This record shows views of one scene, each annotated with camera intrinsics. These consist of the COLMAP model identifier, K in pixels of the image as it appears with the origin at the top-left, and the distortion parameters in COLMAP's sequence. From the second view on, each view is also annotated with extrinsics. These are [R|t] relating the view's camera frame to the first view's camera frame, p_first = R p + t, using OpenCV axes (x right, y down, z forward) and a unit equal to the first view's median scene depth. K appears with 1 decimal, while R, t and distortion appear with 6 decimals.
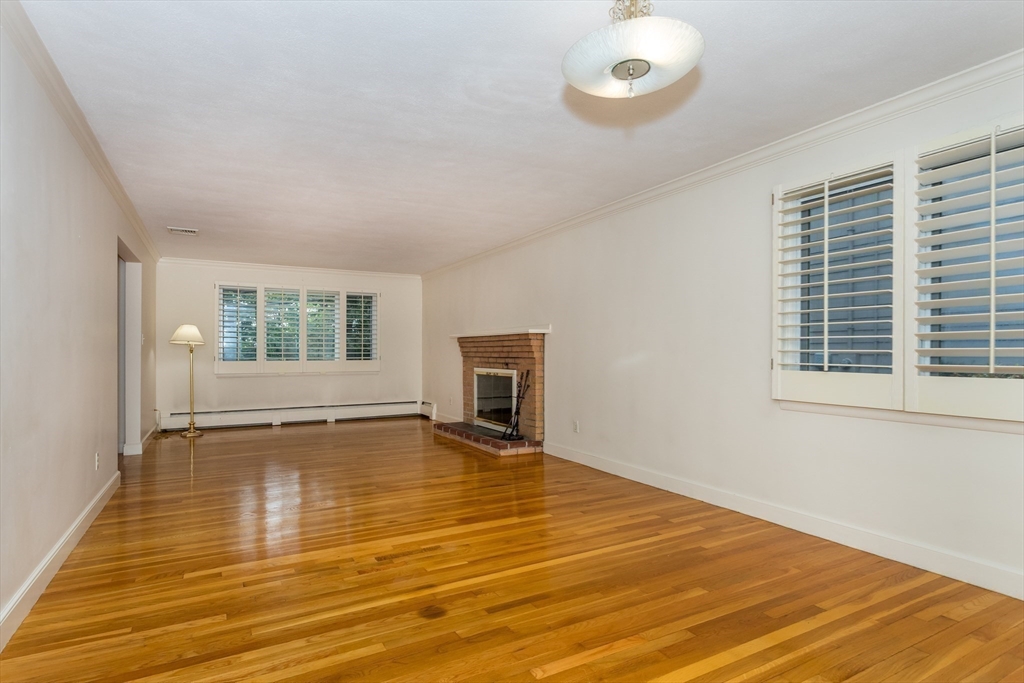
lens RADIAL K [[525.8, 0, 488.7], [0, 525.8, 353.2], [0, 0, 1]] dist [-0.002164, -0.000352]
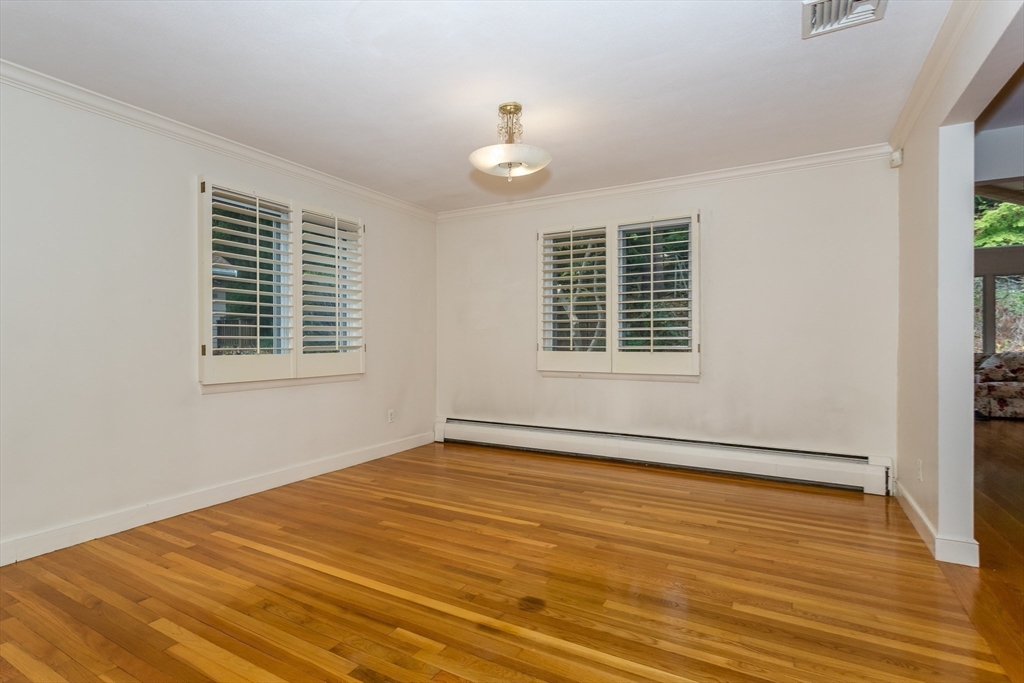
lens RADIAL K [[515.1, 0, 490.2], [0, 515.1, 342.3], [0, 0, 1]] dist [0.000564, -0.000231]
pose [[-0.527261, -0.001740, 0.849702, -0.317708], [0.007517, 0.999949, 0.006713, 0.001367], [-0.849670, 0.009926, -0.527221, 0.567681]]
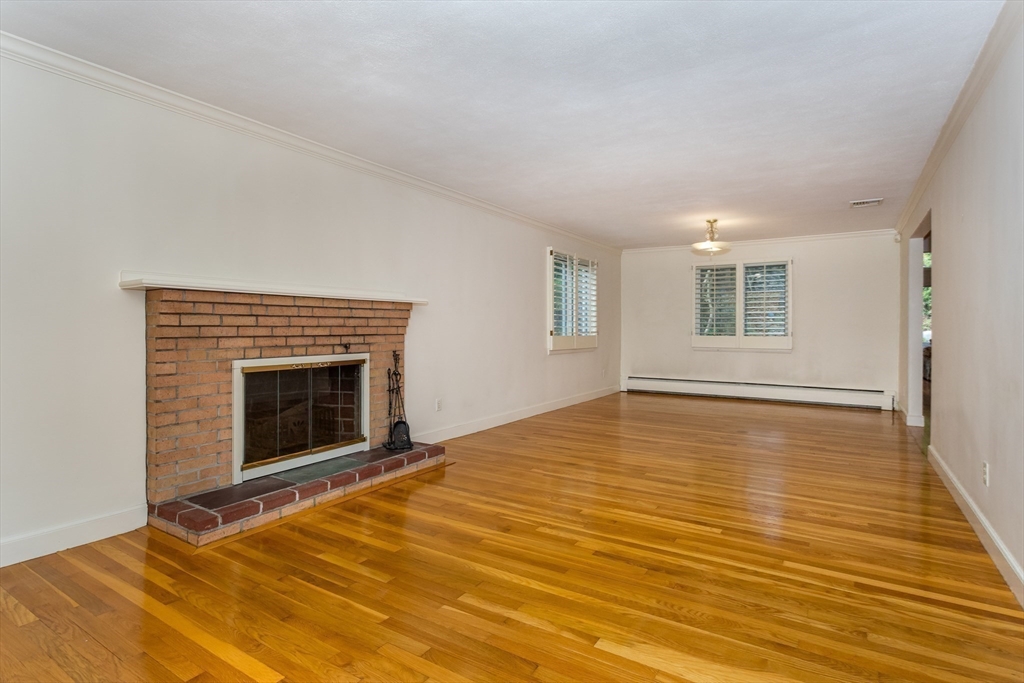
lens RADIAL K [[514.9, 0, 528.9], [0, 514.9, 331.3], [0, 0, 1]] dist [-0.000899, -0.000081]
pose [[-0.513989, -0.004173, 0.857787, -0.642111], [0.002886, 0.999974, 0.006594, -0.000115], [-0.857792, 0.005865, -0.513964, 1.193603]]
